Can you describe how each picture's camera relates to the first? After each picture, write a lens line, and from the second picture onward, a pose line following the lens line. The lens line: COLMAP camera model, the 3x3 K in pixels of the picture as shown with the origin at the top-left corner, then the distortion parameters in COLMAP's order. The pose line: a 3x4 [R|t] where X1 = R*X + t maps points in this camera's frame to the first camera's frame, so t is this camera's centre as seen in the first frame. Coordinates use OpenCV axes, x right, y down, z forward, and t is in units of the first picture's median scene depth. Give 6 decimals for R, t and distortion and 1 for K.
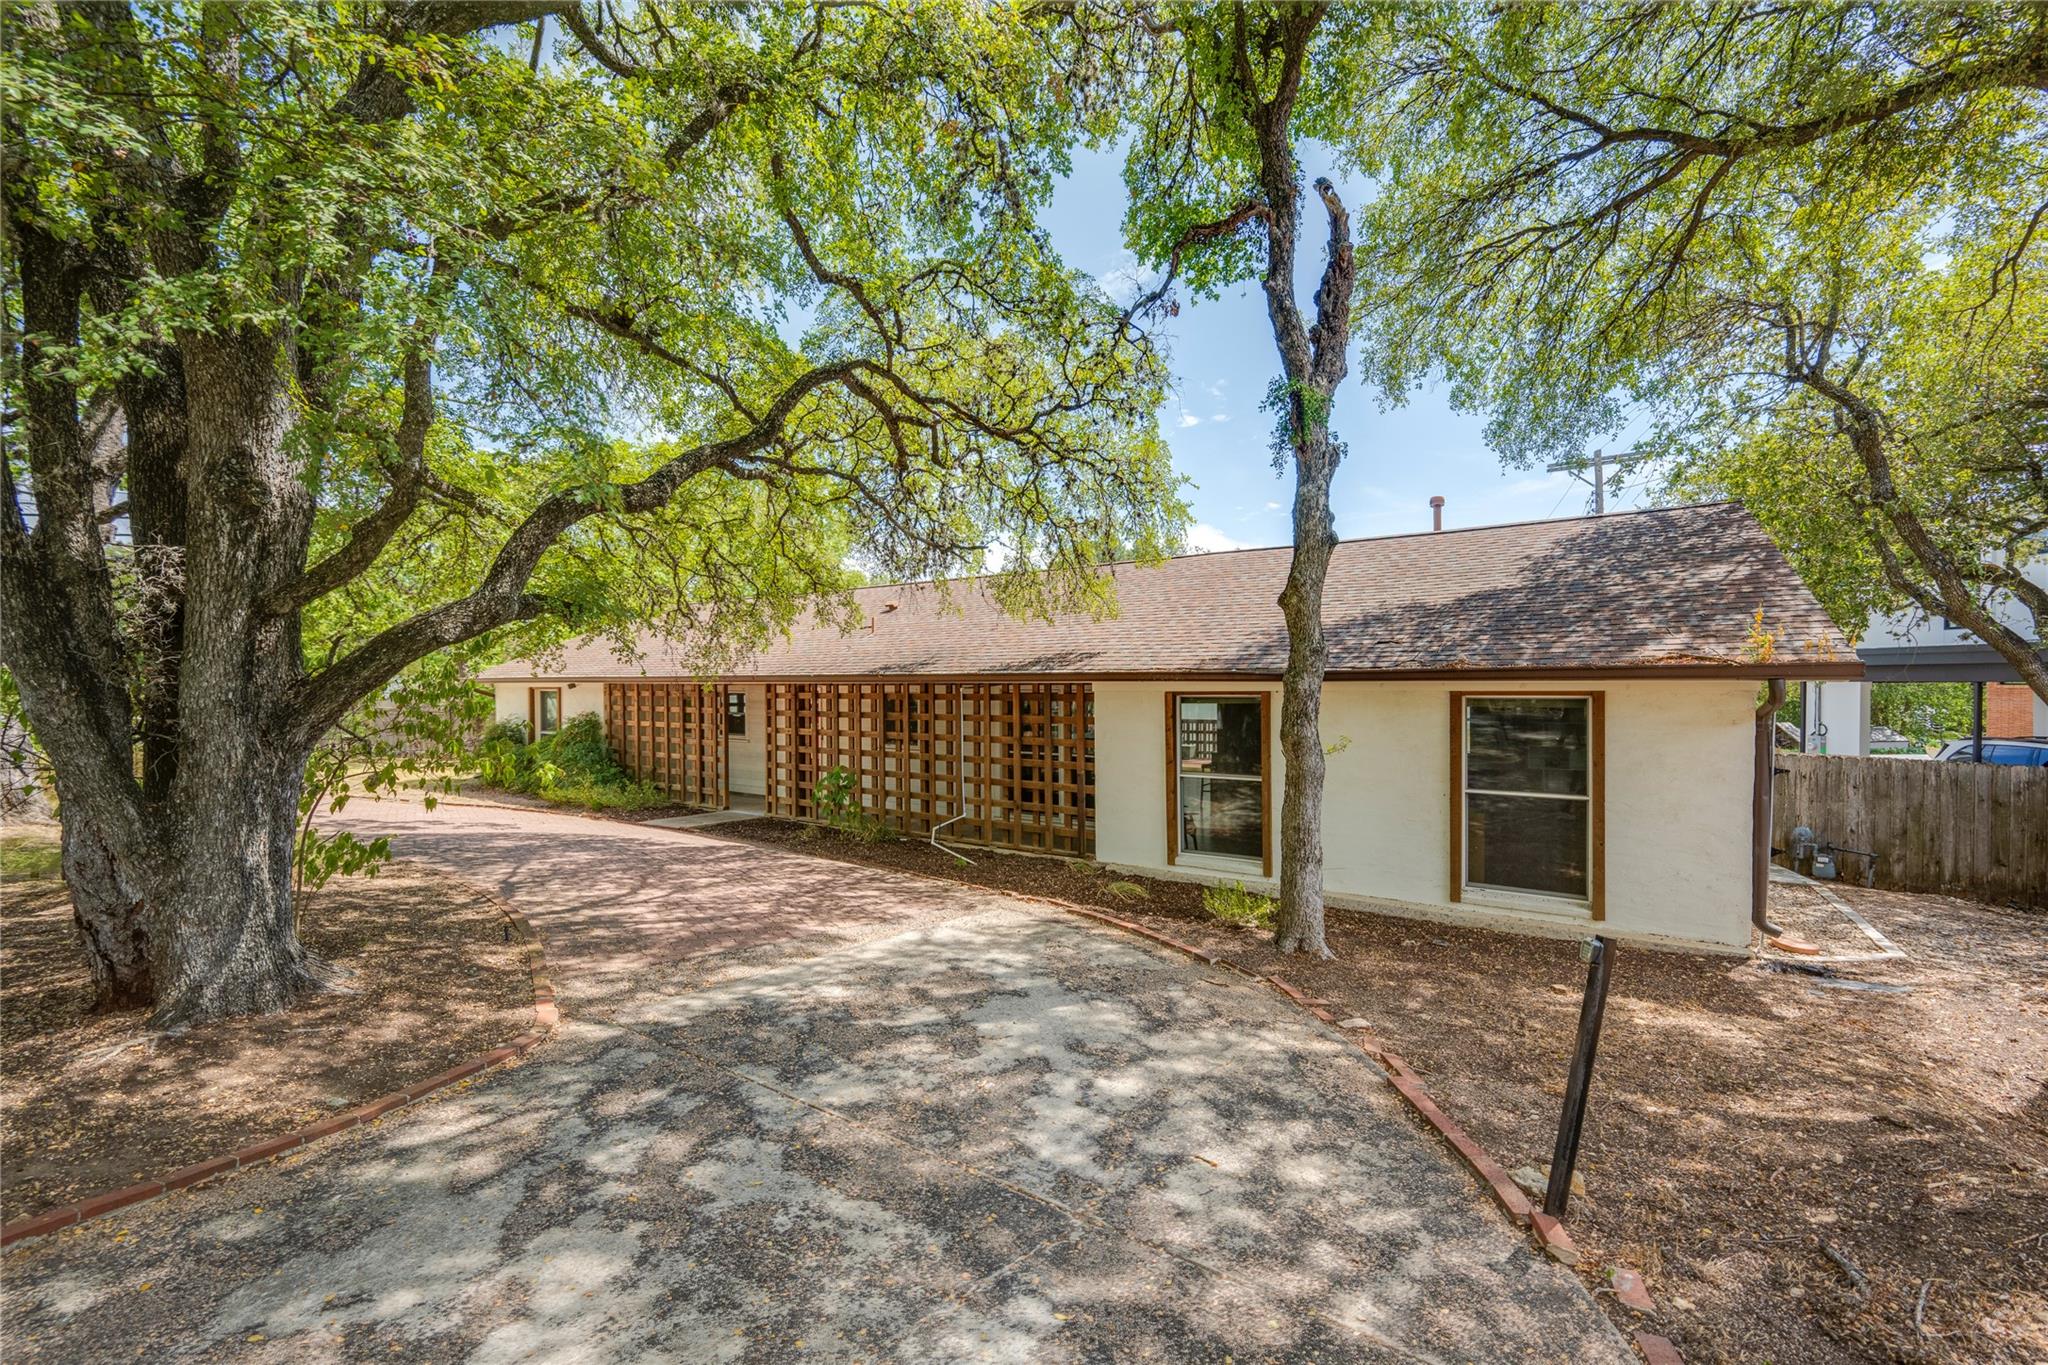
lens RADIAL K [[1033.3, 0, 1028.9], [0, 1033.3, 695.6], [0, 0, 1]] dist [-0.002082, -0.000193]
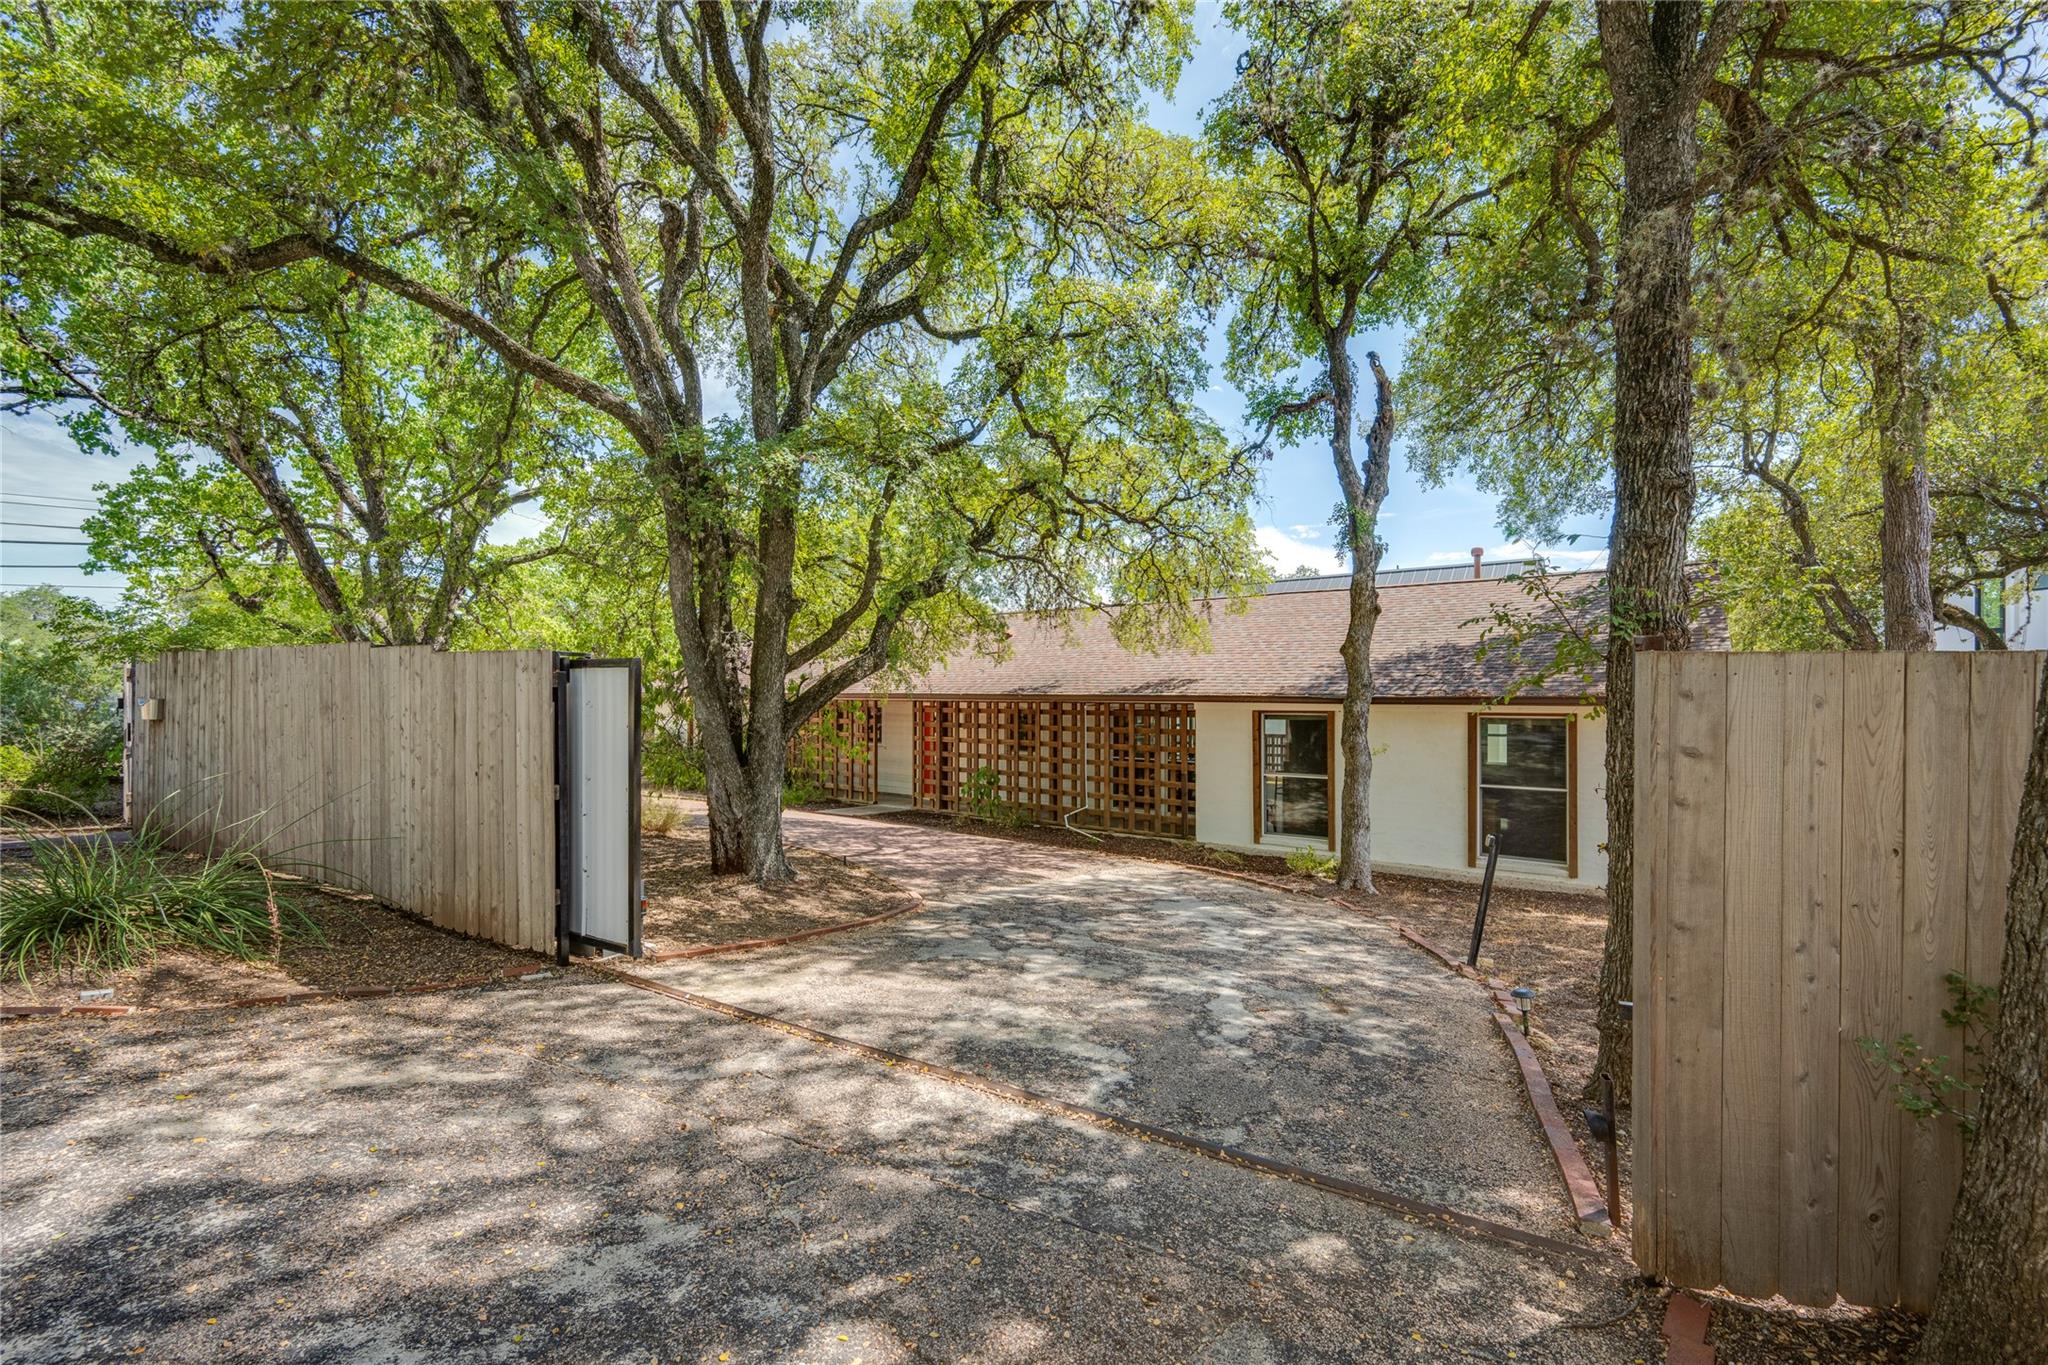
lens RADIAL K [[1039.5, 0, 1024.0], [0, 1039.5, 682.5], [0, 0, 1]] dist [0.001352, 0.000136]
pose [[0.998222, 0.007442, -0.059145, -0.080157], [-0.008978, 0.999628, -0.025744, -0.002789], [0.058931, 0.026229, 0.997917, -0.336170]]
